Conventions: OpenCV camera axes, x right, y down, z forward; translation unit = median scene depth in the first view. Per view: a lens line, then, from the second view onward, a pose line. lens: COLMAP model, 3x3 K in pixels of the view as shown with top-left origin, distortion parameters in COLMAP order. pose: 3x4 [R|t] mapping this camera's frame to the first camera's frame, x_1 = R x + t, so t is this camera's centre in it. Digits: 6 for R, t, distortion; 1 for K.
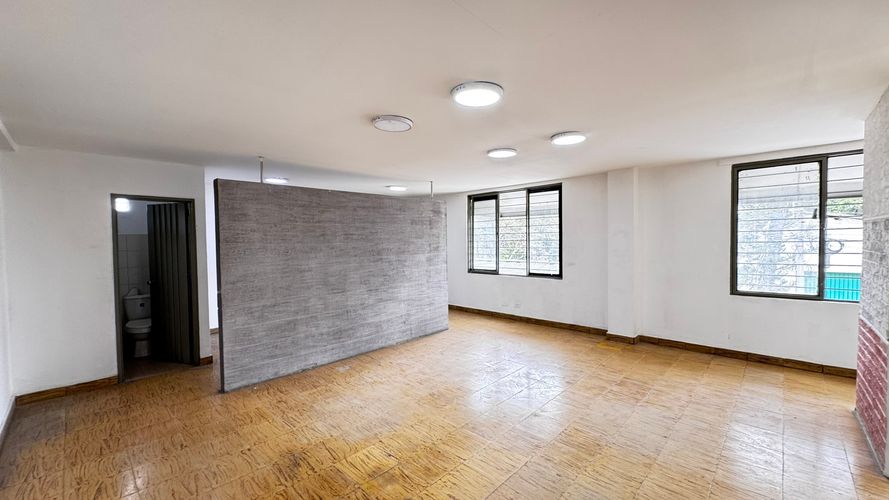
lens RADIAL K [[355.6, 0, 444.7], [0, 355.6, 249.5], [0, 0, 1]] dist [-0.004426, 0.000768]
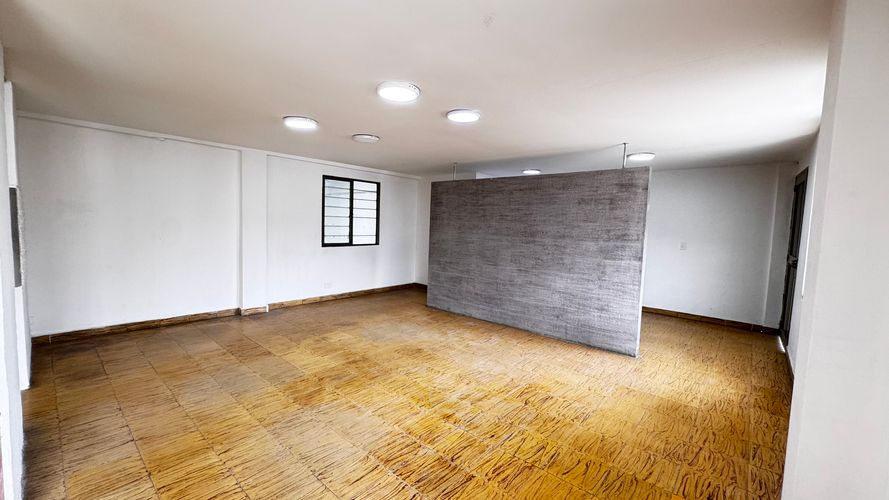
lens RADIAL K [[355.6, 0, 444.7], [0, 355.6, 251.5], [0, 0, 1]] dist [-0.004426, 0.000768]
pose [[0.044134, 0.093850, -0.994608, 0.840304], [-0.064251, 0.993783, 0.090921, -0.019741], [0.996957, 0.059892, 0.049889, 0.760679]]
